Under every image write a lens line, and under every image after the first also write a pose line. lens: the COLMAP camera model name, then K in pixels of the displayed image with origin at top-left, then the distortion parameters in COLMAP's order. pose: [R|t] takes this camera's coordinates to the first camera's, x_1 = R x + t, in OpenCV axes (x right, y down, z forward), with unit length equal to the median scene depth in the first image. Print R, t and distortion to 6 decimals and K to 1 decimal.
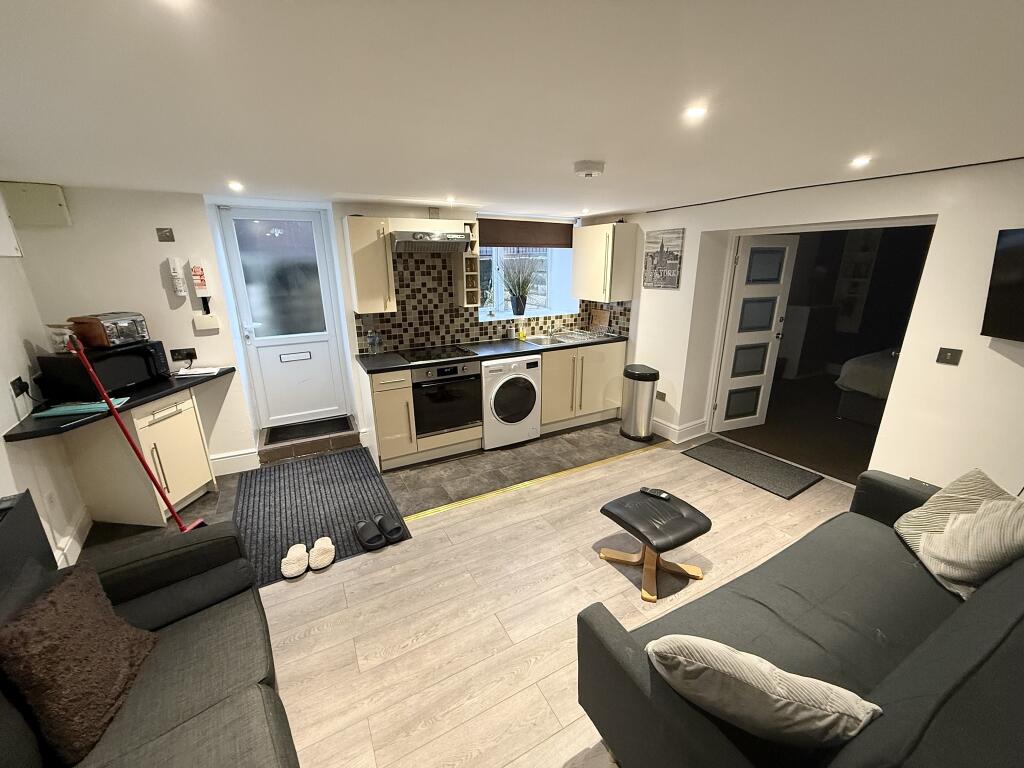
lens RADIAL K [[411.9, 0, 518.1], [0, 411.9, 383.1], [0, 0, 1]] dist [0.000677, 0.000058]
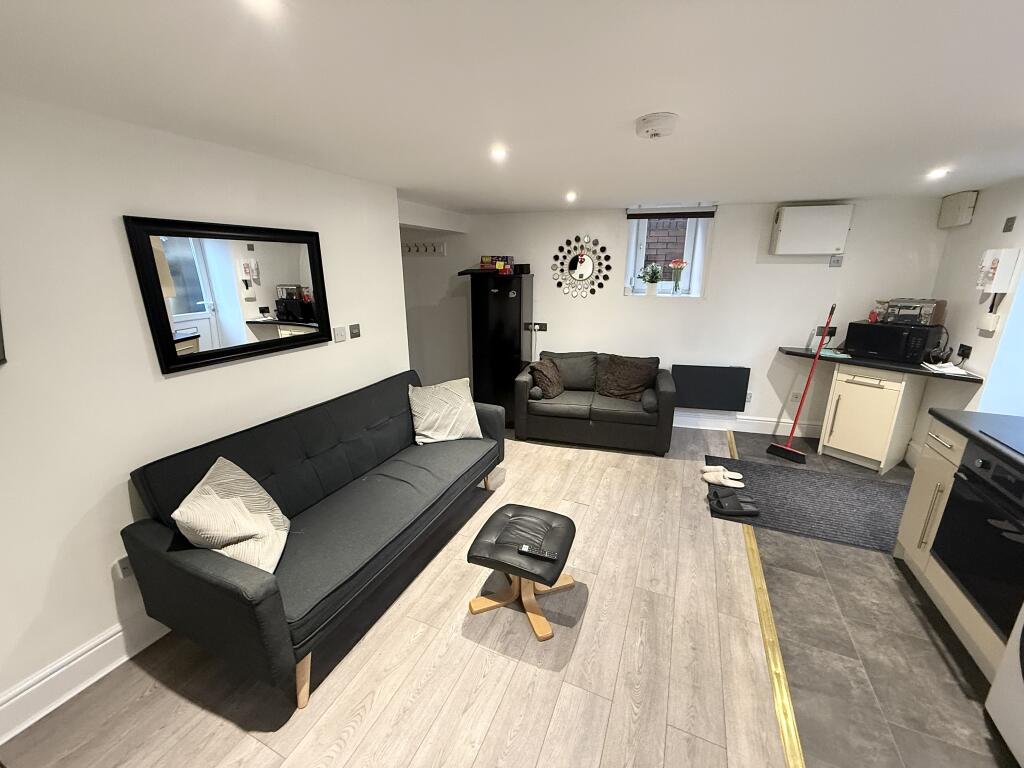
lens RADIAL K [[411.9, 0, 517.7], [0, 411.9, 383.8], [0, 0, 1]] dist [0.000677, 0.000058]
pose [[-0.788867, 0.189826, -0.584512, 0.664520], [-0.152095, 0.861212, 0.484956, -0.348565], [0.595446, 0.471467, -0.650510, 1.157753]]
